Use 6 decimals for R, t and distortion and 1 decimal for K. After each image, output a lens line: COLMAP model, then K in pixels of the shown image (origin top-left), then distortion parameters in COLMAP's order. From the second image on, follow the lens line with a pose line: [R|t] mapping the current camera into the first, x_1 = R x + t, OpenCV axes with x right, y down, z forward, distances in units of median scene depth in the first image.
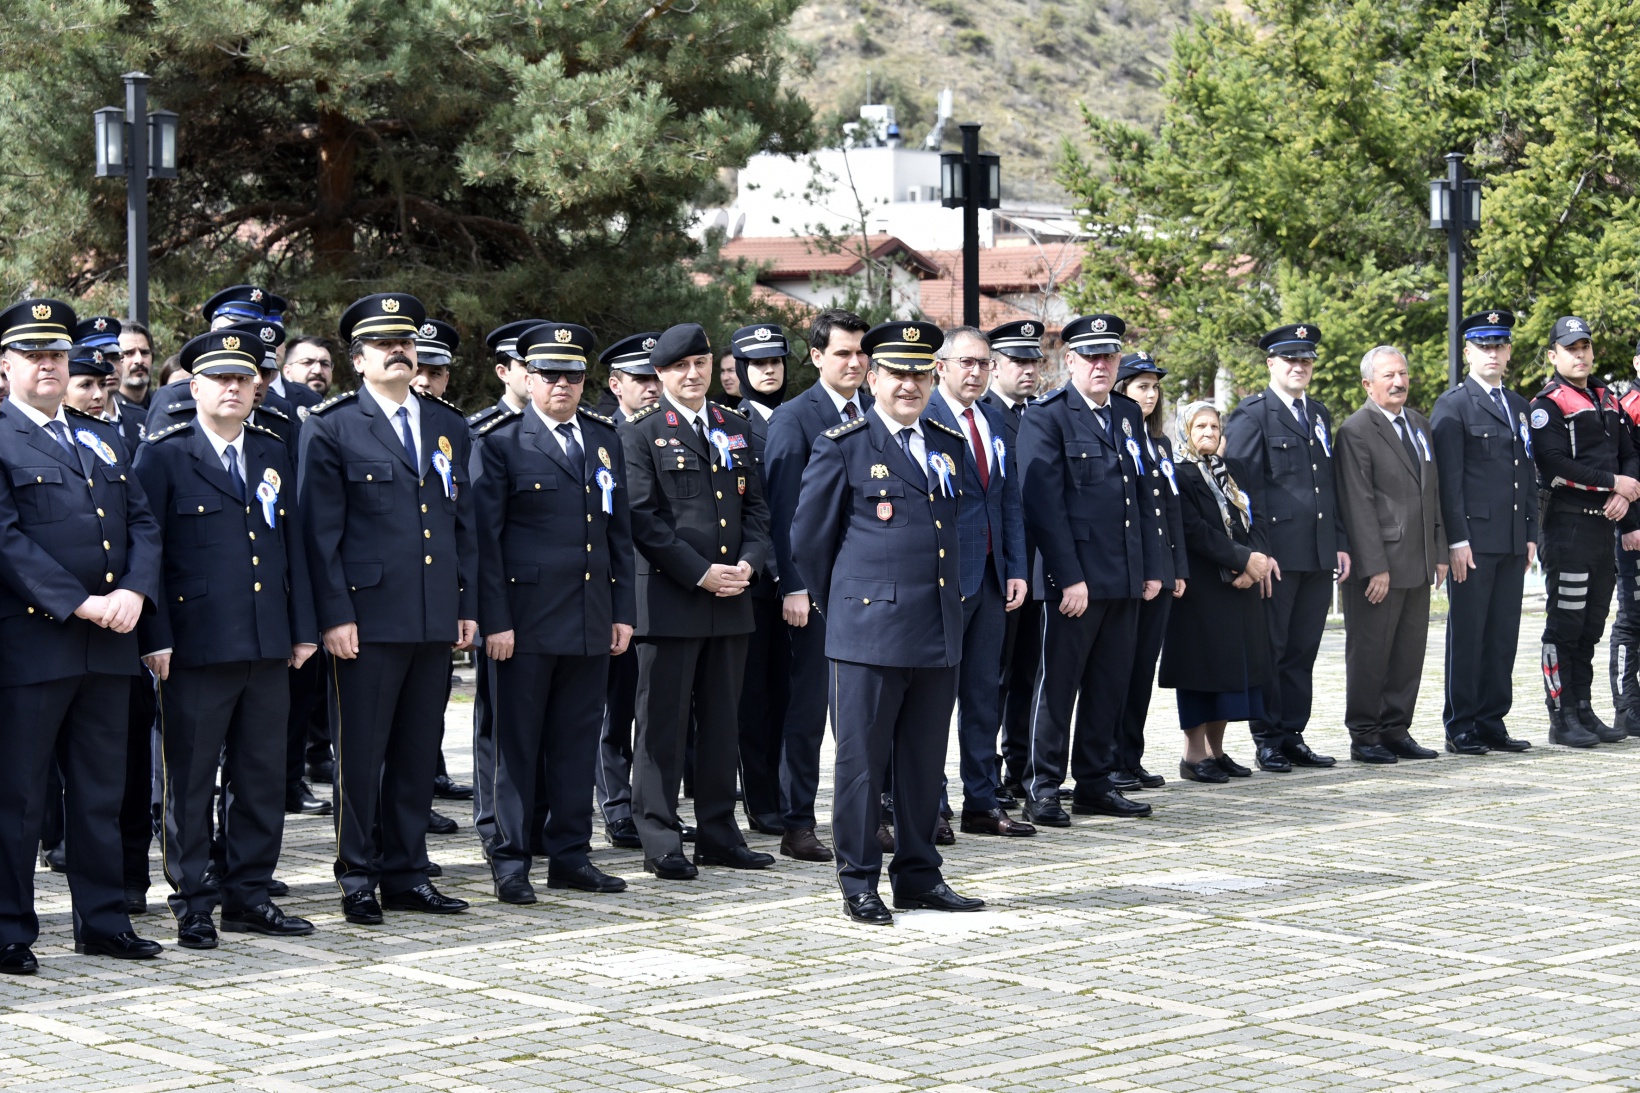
lens RADIAL K [[3571.3, 0, 819.8], [0, 3571.3, 579.6], [0, 0, 1]] dist [-0.055509, 0.246618]
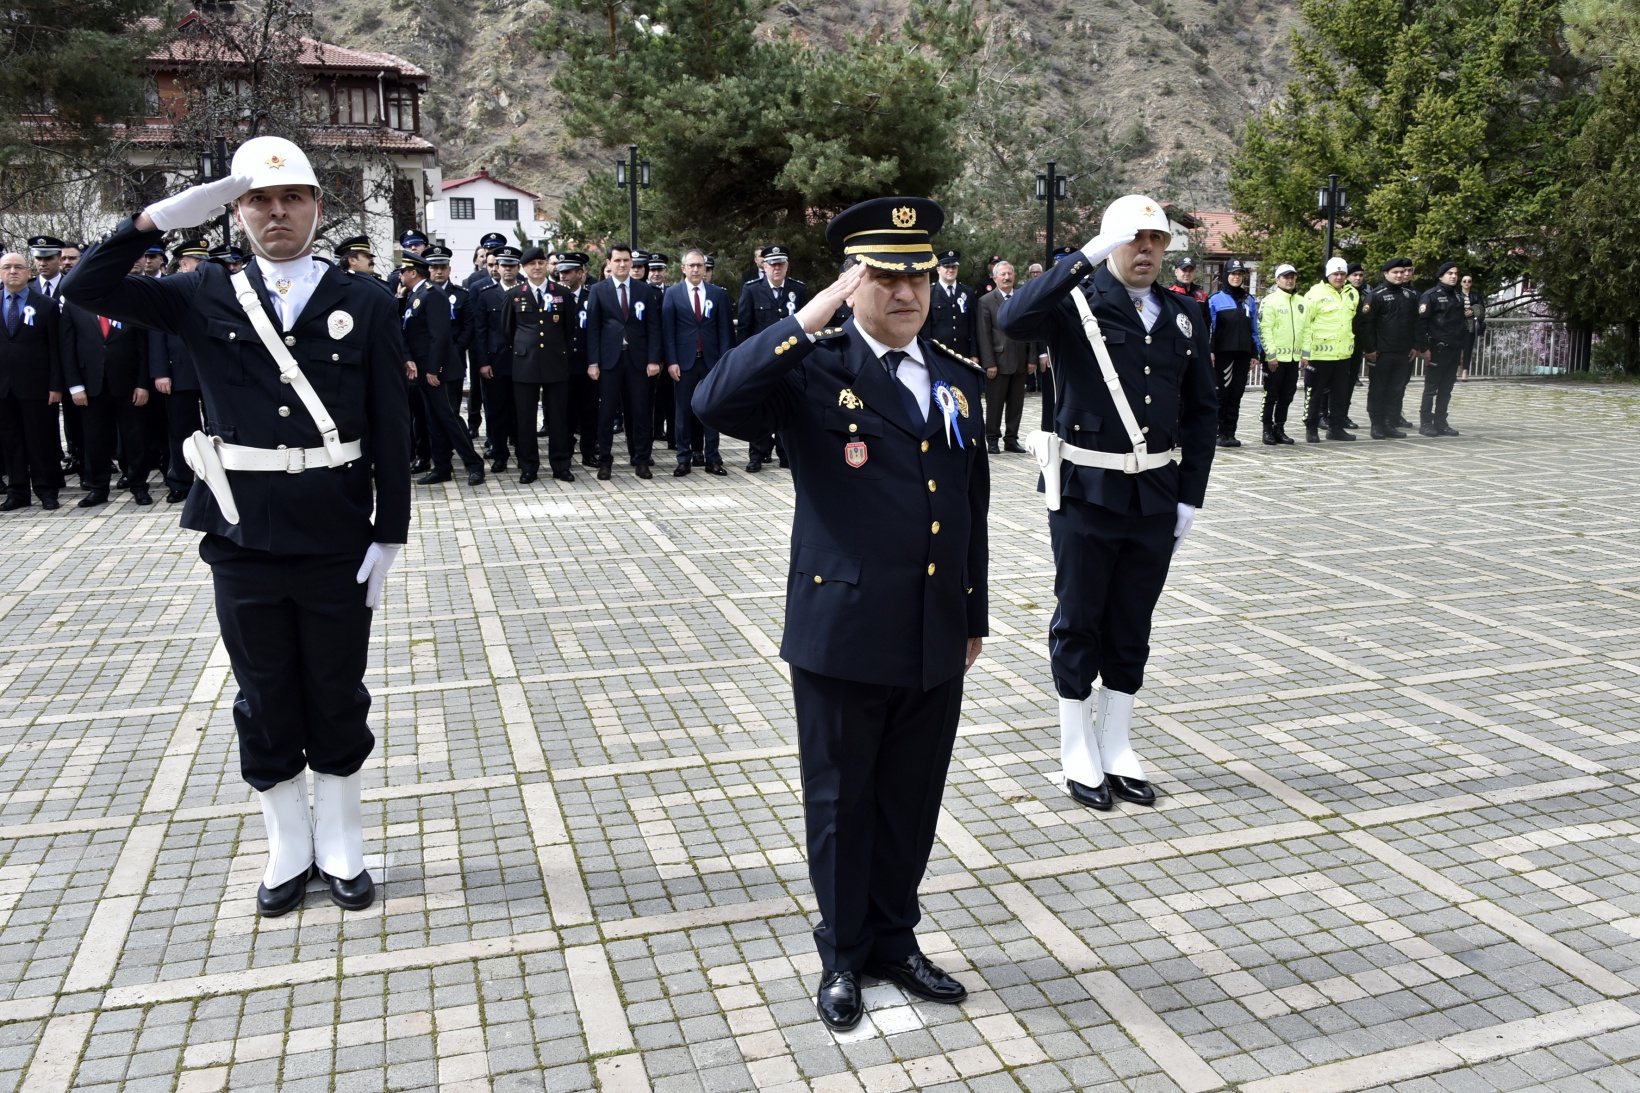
lens RADIAL K [[1368.9, 0, 874.2], [0, 1368.9, 517.7], [0, 0, 1]] dist [-0.035264, -0.004914]
pose [[0.927001, 0.081515, -0.366094, 0.398138], [-0.036292, 0.991011, 0.128763, -0.015471], [0.373299, -0.106077, 0.921627, 0.190318]]
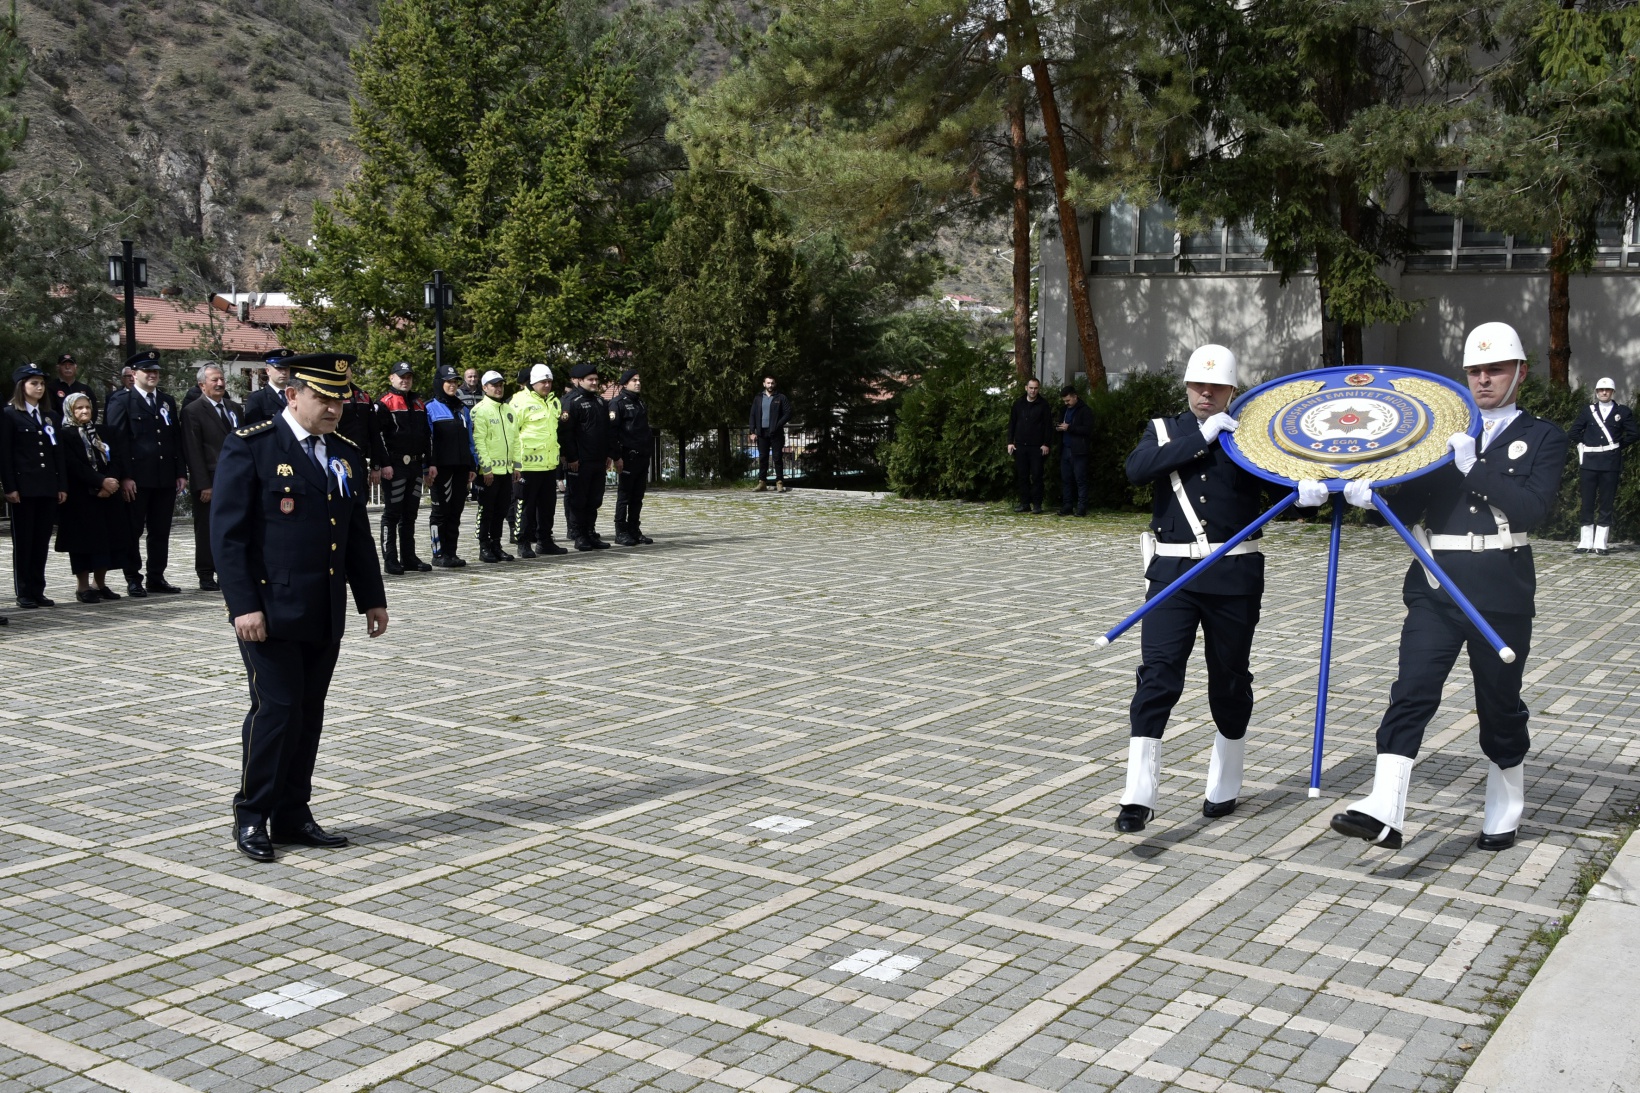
lens RADIAL K [[1670.0, 0, 873.4], [0, 1670.0, 612.0], [0, 0, 1]] dist [-0.017914, 0.002879]
pose [[0.957742, -0.011970, 0.287381, 0.236078], [-0.010608, 0.996984, 0.076878, -0.007982], [-0.287435, -0.076677, 0.954726, 0.068682]]
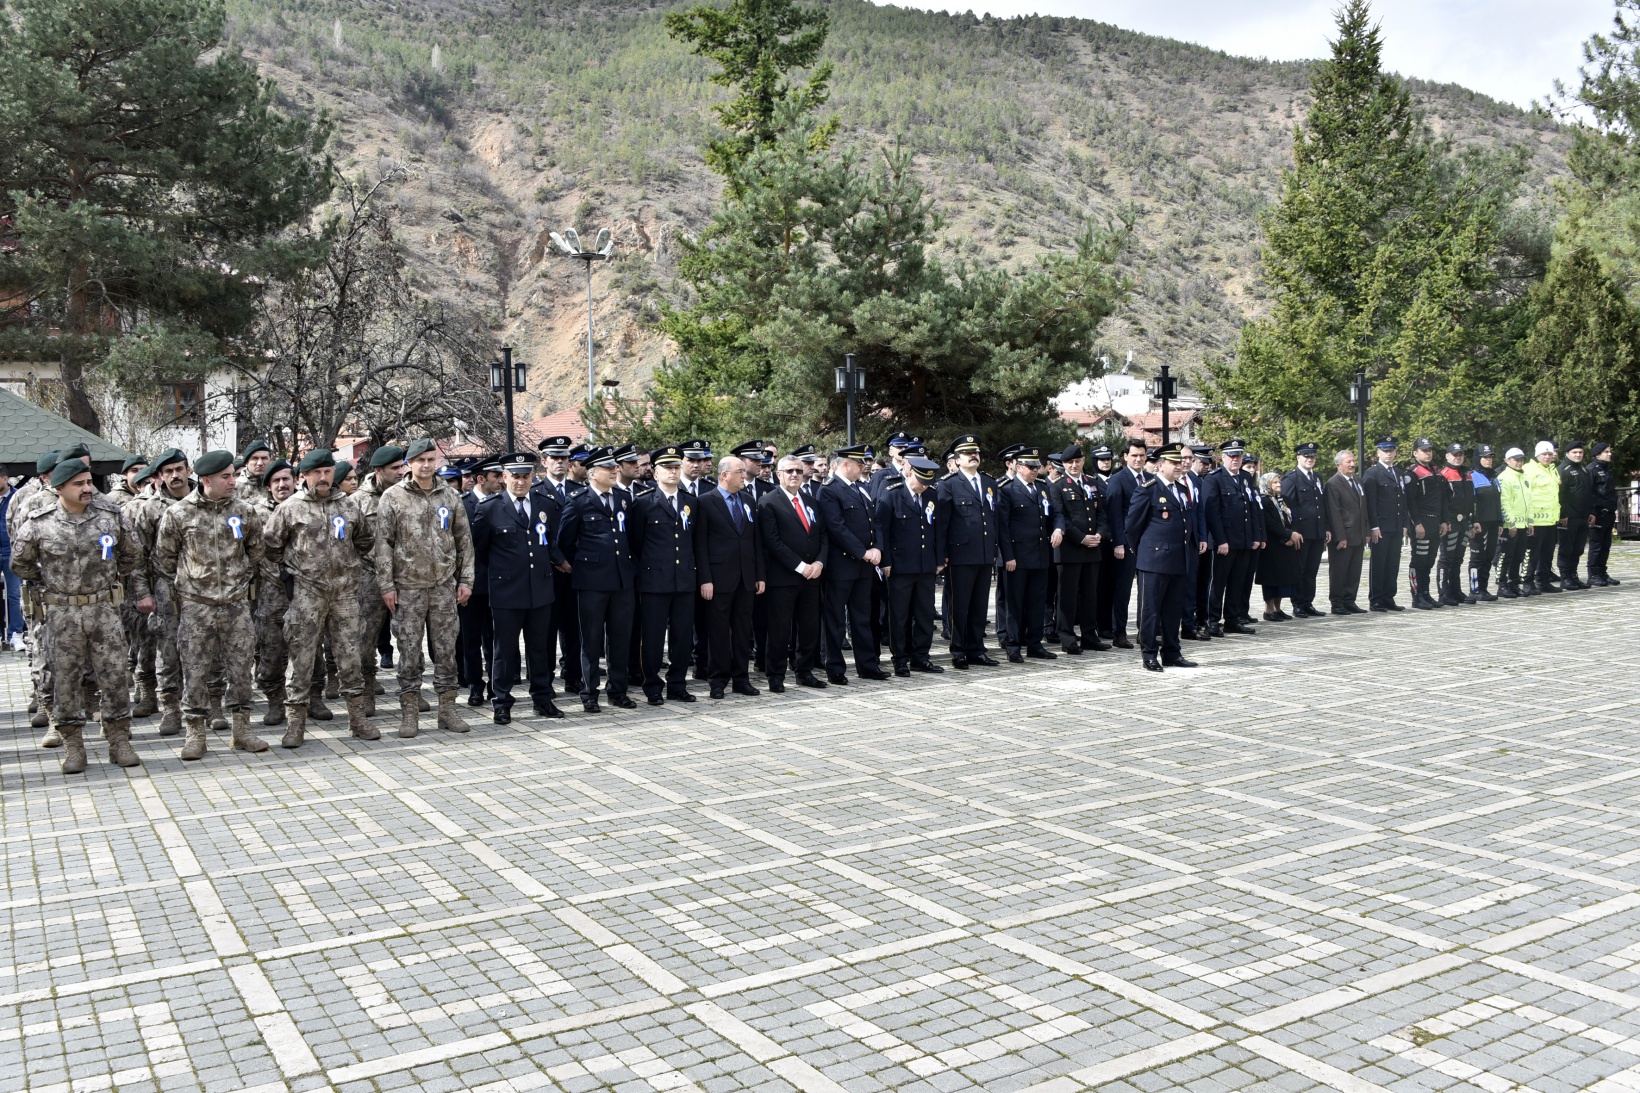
lens RADIAL K [[1399.5, 0, 820.0], [0, 1399.5, 546.5], [0, 0, 1]] dist [-0.041450, 0.002039]
pose [[0.983534, -0.000065, -0.180721, -0.029700], [0.000109, 1.000000, 0.000234, 0.002587], [0.180721, -0.000250, 0.983534, -0.041392]]
